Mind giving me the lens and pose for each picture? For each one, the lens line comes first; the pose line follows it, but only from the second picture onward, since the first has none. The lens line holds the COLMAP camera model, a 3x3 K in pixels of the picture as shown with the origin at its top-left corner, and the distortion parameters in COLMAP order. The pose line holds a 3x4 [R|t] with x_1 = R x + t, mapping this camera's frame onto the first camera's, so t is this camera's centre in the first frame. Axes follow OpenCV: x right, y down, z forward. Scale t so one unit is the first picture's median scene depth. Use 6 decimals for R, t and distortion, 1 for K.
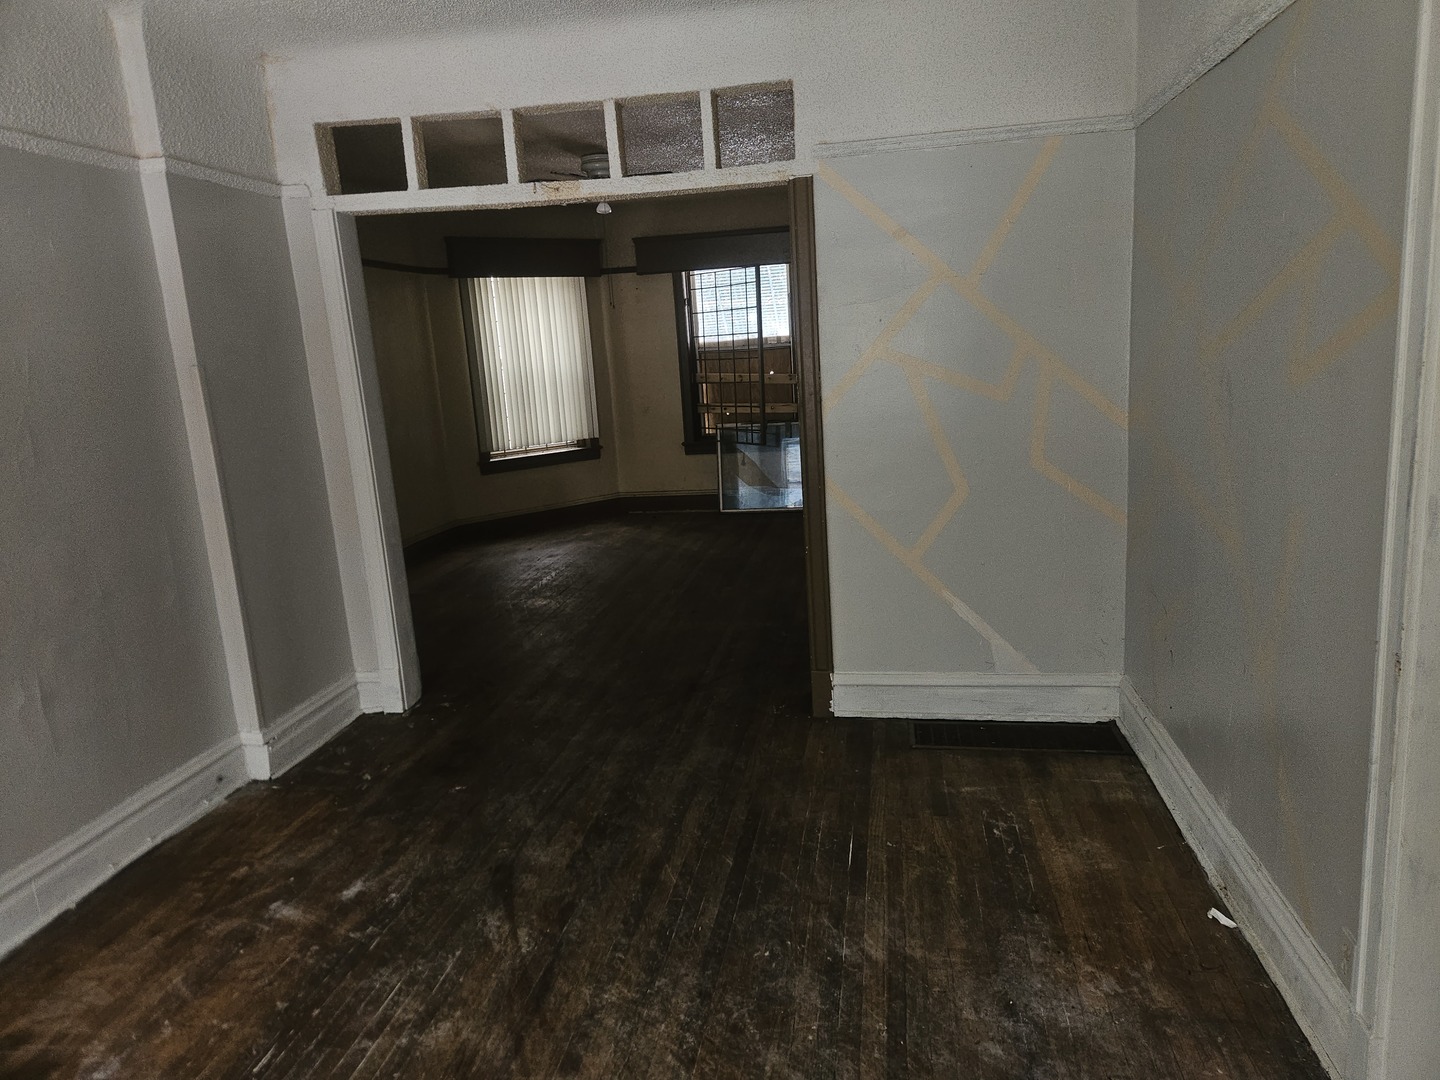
lens RADIAL K [[950.2, 0, 723.4], [0, 950.2, 542.2], [0, 0, 1]] dist [0.048123, -0.035320]
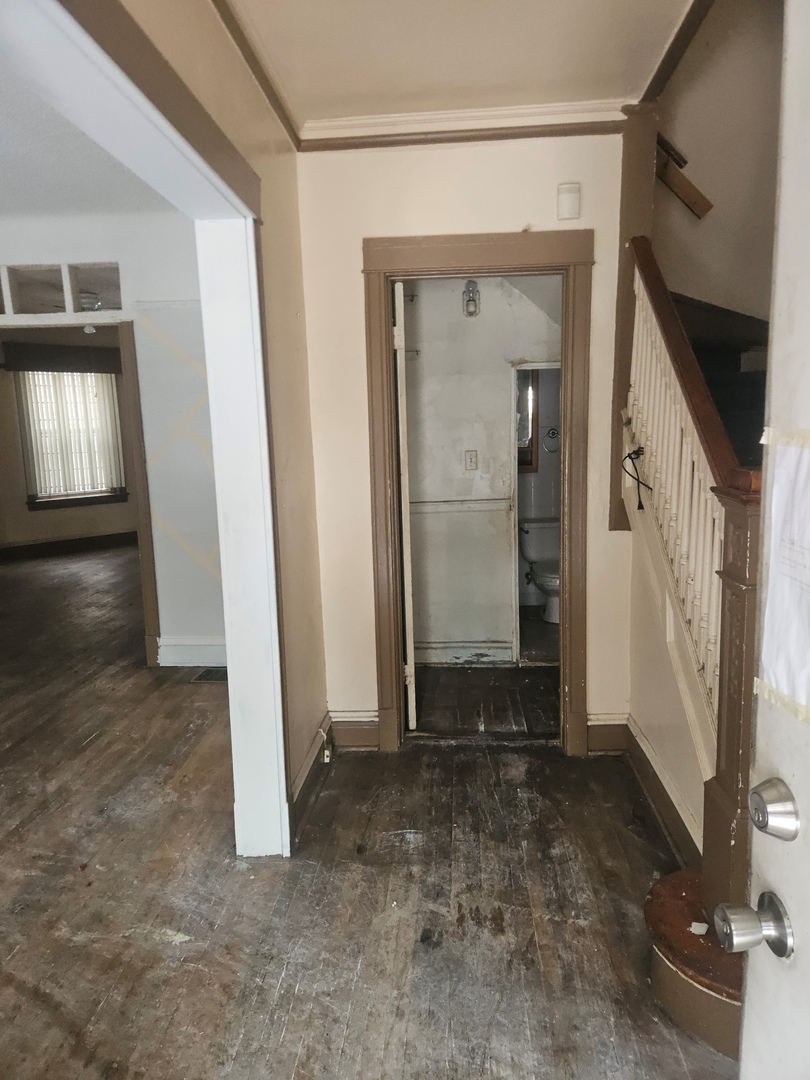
lens RADIAL K [[712.6, 0, 404.5], [0, 712.6, 537.1], [0, 0, 1]] dist [0.048123, -0.035320]
pose [[0.994560, 0.020086, 0.102208, 0.416638], [-0.014711, 0.998482, -0.053069, 0.033824], [-0.103119, 0.051277, 0.993346, -0.216115]]
